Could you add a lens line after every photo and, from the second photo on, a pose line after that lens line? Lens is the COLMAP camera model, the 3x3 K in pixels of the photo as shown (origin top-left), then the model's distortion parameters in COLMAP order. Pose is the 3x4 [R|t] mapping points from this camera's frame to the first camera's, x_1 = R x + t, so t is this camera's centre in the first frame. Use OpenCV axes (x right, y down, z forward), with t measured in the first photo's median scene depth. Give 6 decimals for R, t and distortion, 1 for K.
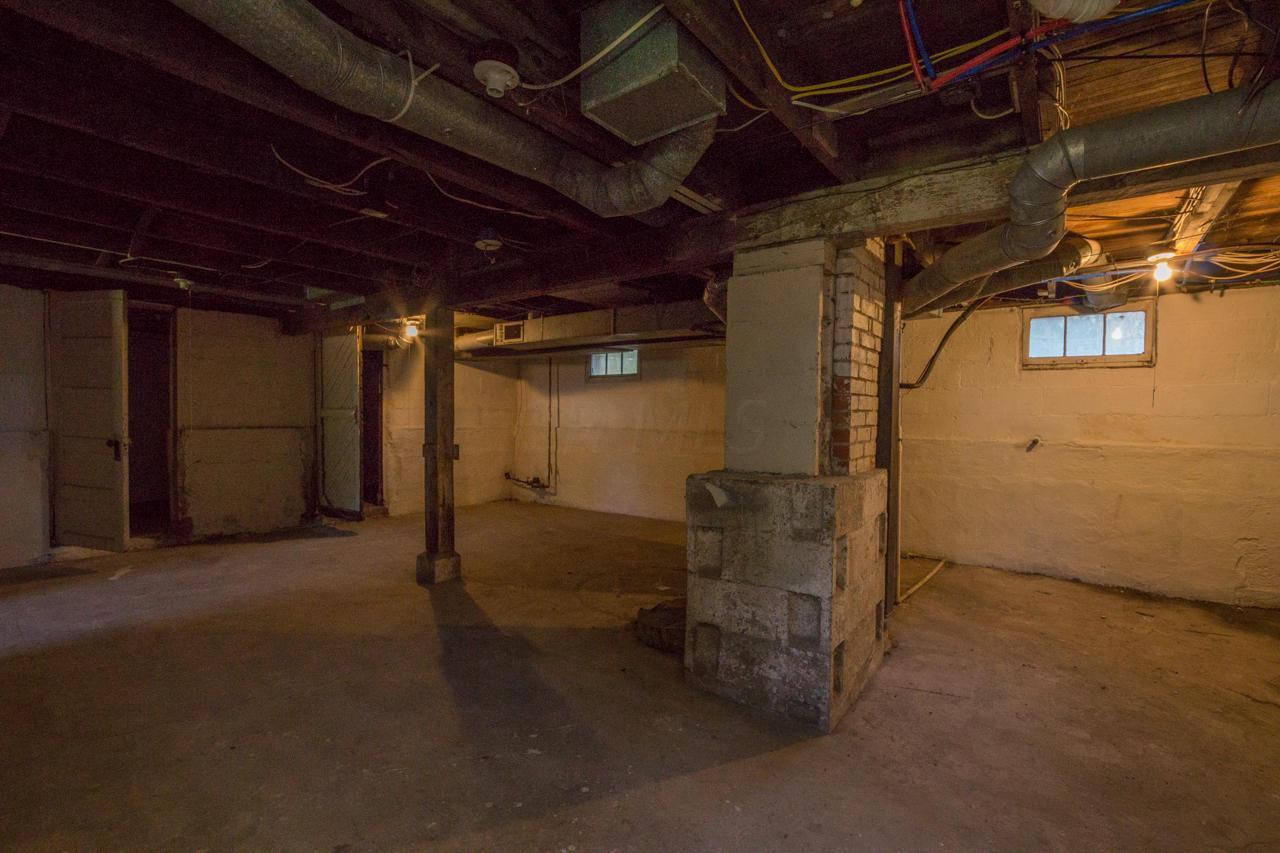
lens RADIAL K [[574.9, 0, 639.6], [0, 574.9, 430.3], [0, 0, 1]] dist [-0.029273, 0.000197]
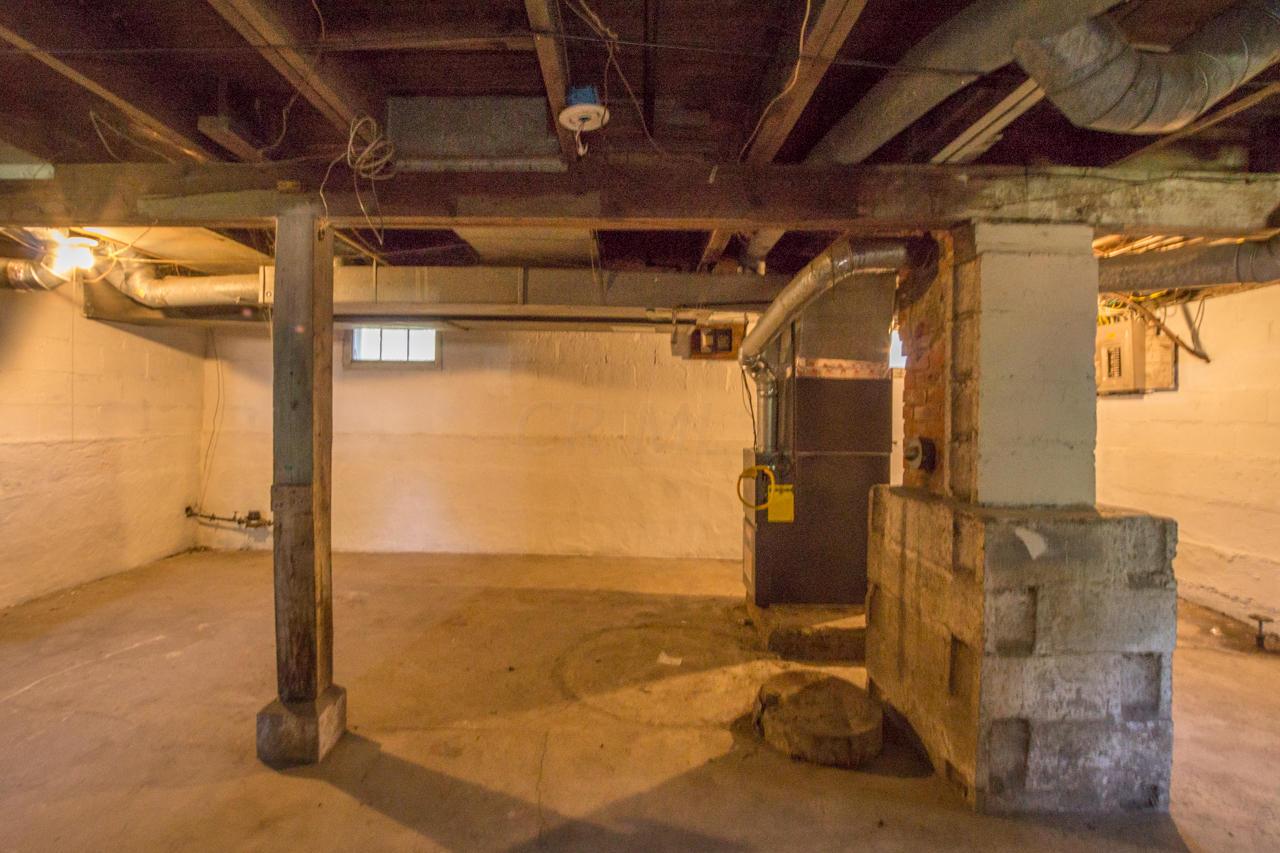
lens RADIAL K [[593.2, 0, 636.9], [0, 593.2, 411.9], [0, 0, 1]] dist [-0.027735, 0.001205]
pose [[0.809110, 0.001740, 0.587654, -0.715597], [0.009990, 0.999810, -0.016715, -0.048046], [-0.587572, 0.019395, 0.808940, 0.679965]]
